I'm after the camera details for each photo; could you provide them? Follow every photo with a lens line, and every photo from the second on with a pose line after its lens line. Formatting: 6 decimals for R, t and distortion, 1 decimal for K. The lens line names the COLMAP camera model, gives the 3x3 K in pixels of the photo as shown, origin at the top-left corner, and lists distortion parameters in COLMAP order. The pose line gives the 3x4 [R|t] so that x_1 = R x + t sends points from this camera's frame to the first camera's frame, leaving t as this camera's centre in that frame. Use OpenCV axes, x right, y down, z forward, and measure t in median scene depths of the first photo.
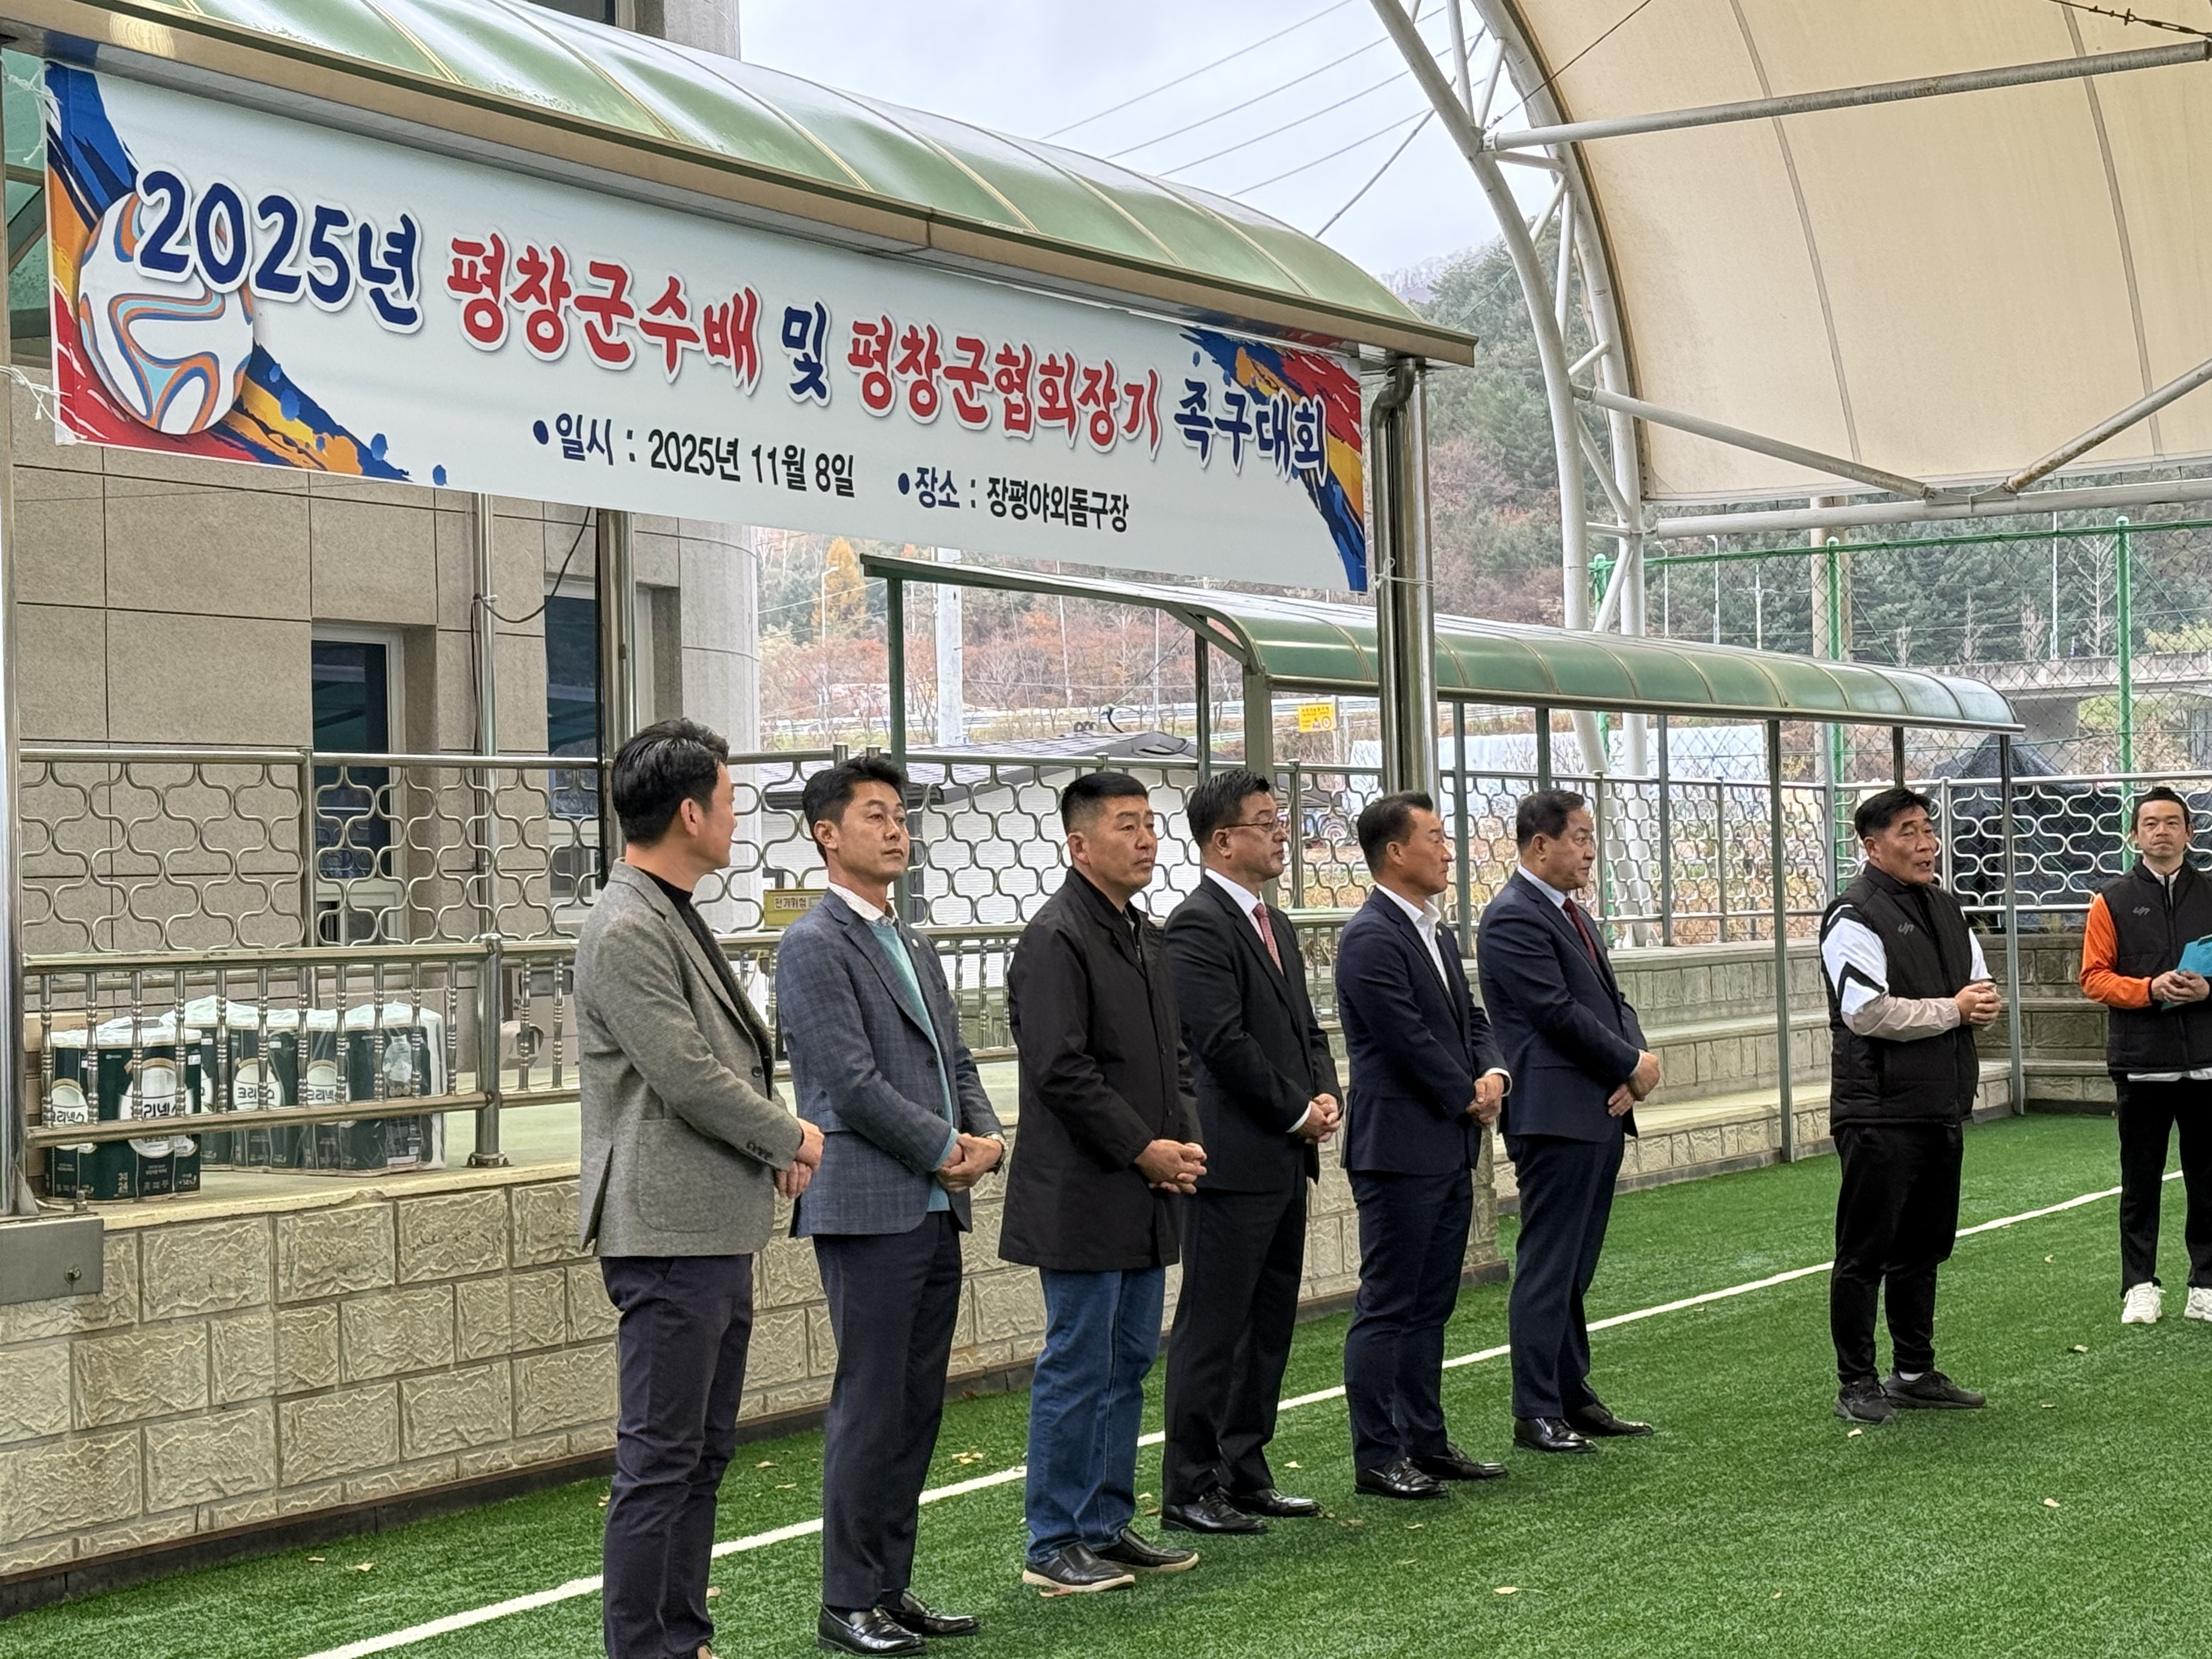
lens RADIAL K [[4251.7, 0, 1116.6], [0, 4251.7, 843.9], [0, 0, 1]] dist [0.043862, 0.000000]
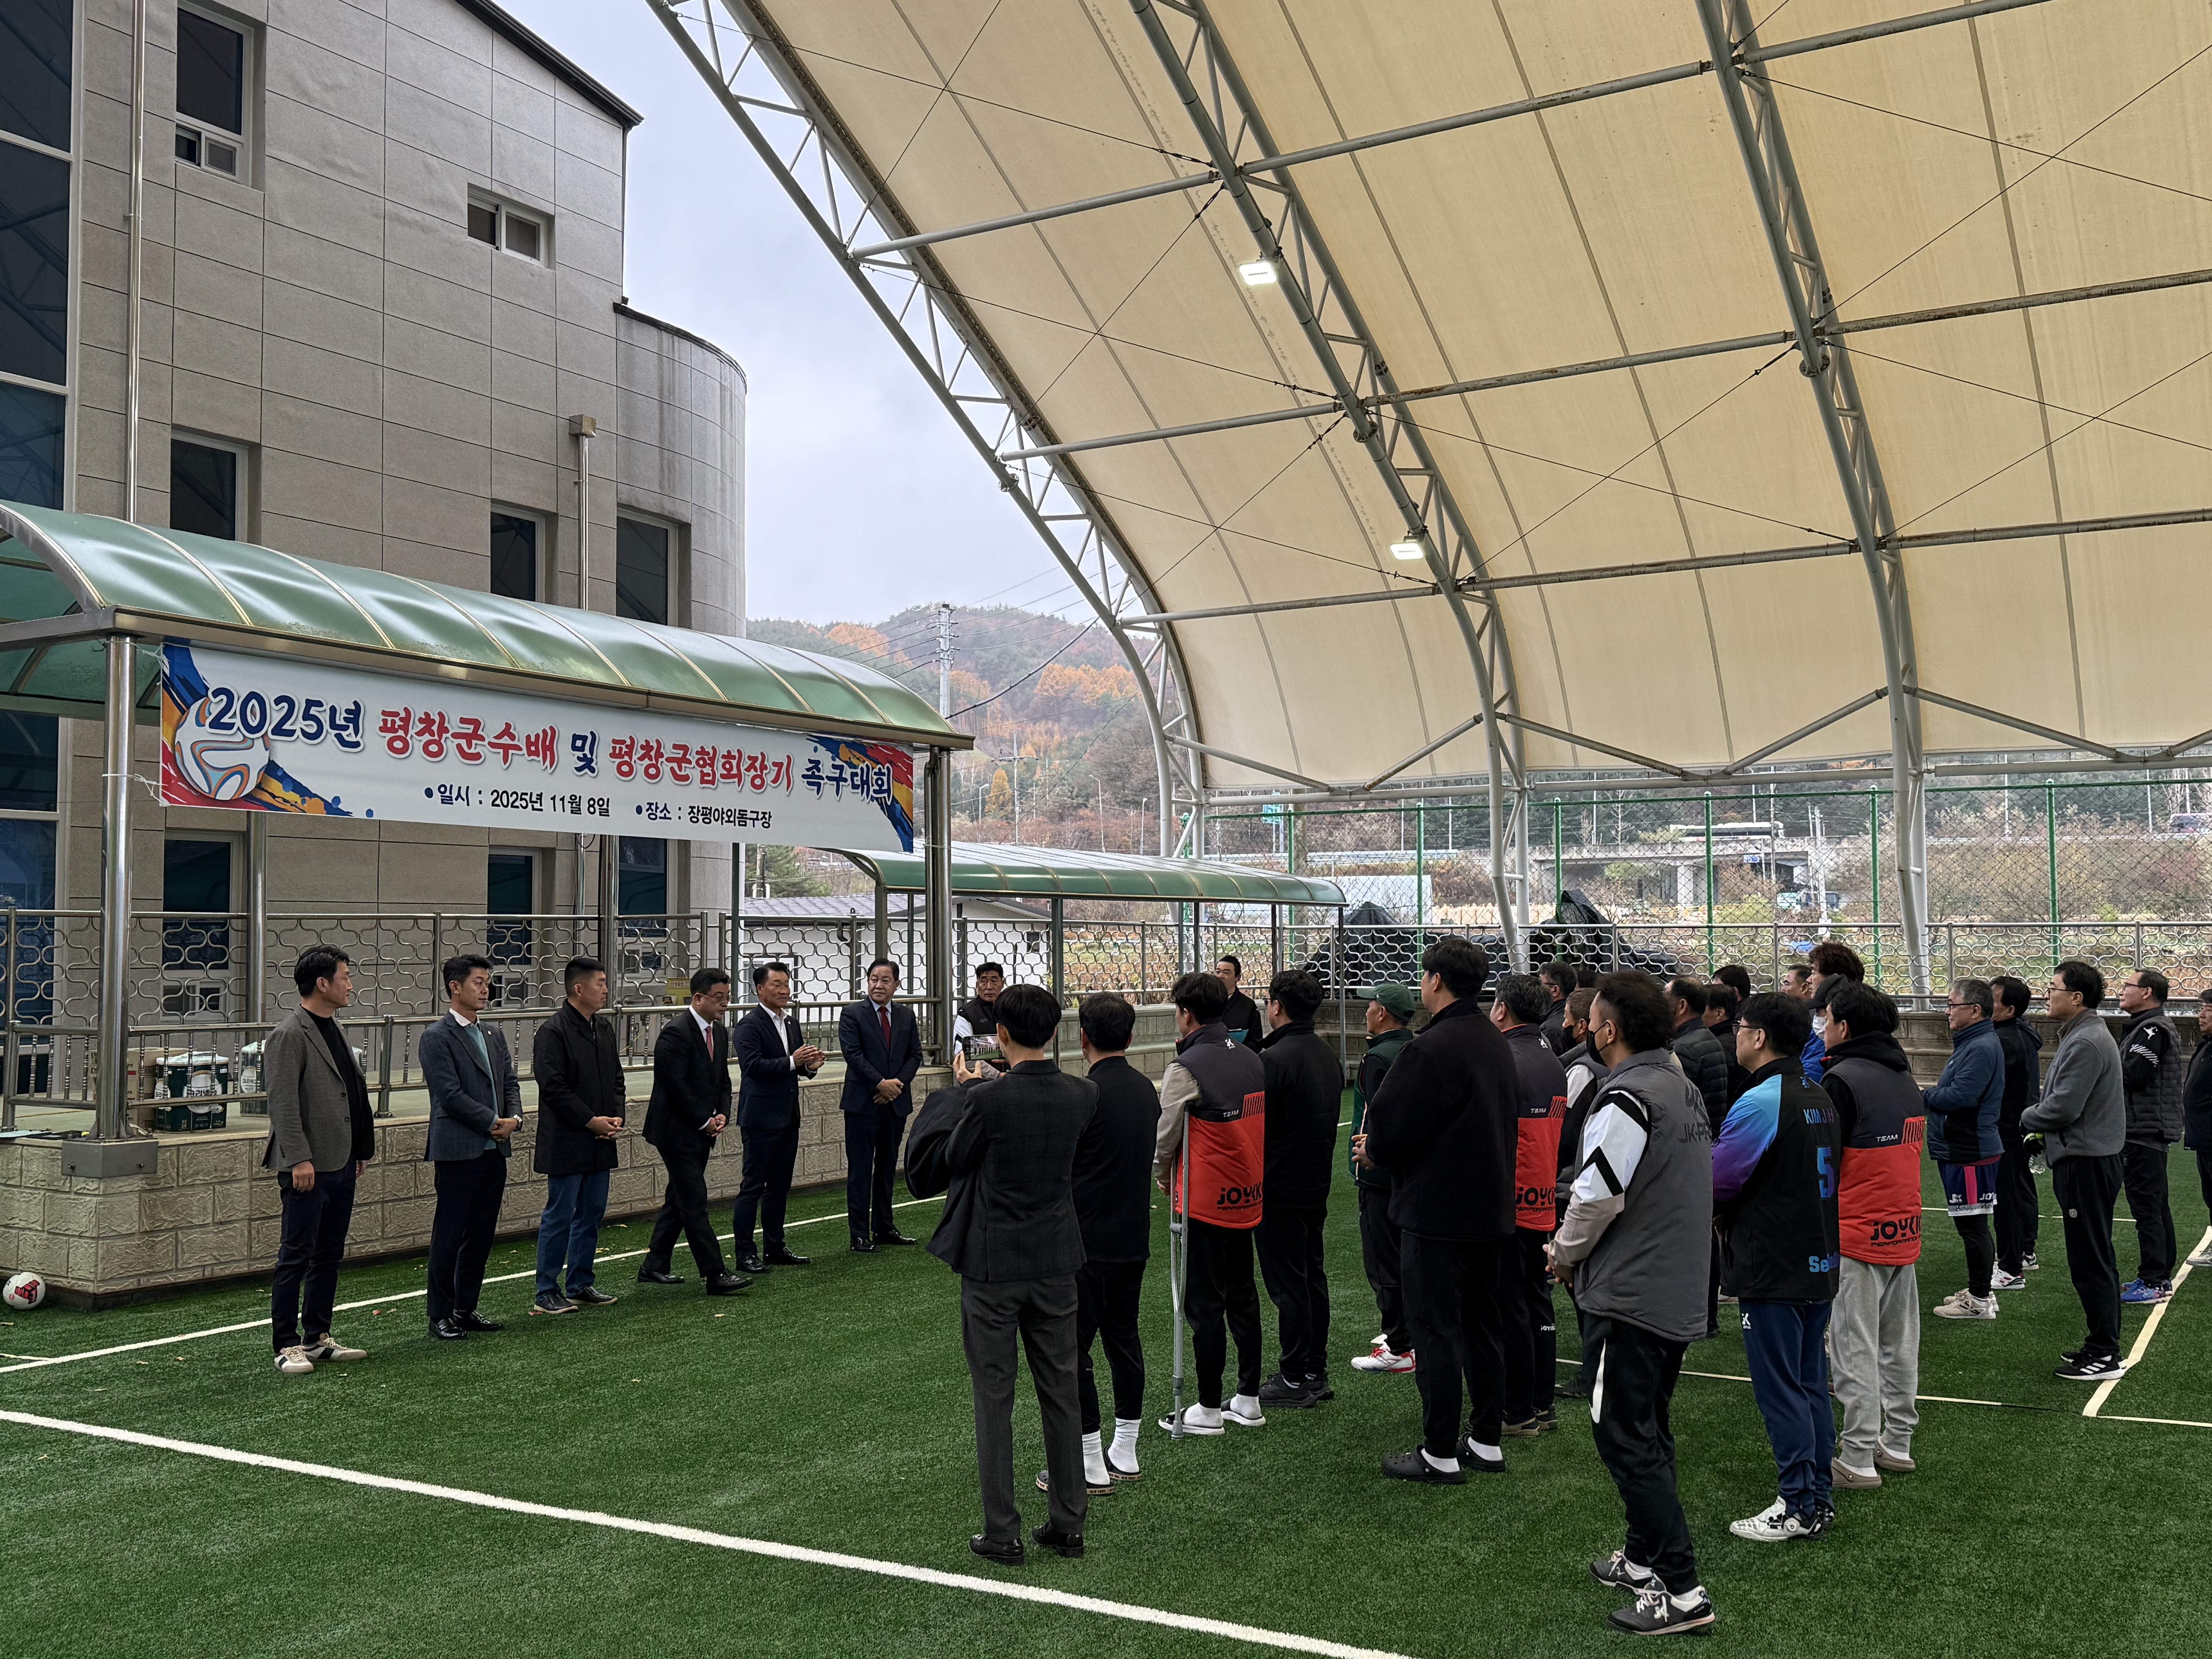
lens RADIAL K [[2145.0, 0, 1130.0], [0, 2145.0, 831.2], [0, 0, 1]] dist [-0.002024, 0.000000]
pose [[0.999506, 0.022562, -0.021862, 0.240775], [-0.023427, 0.998919, -0.040156, -0.035450], [0.020932, 0.040648, 0.998954, -0.124972]]
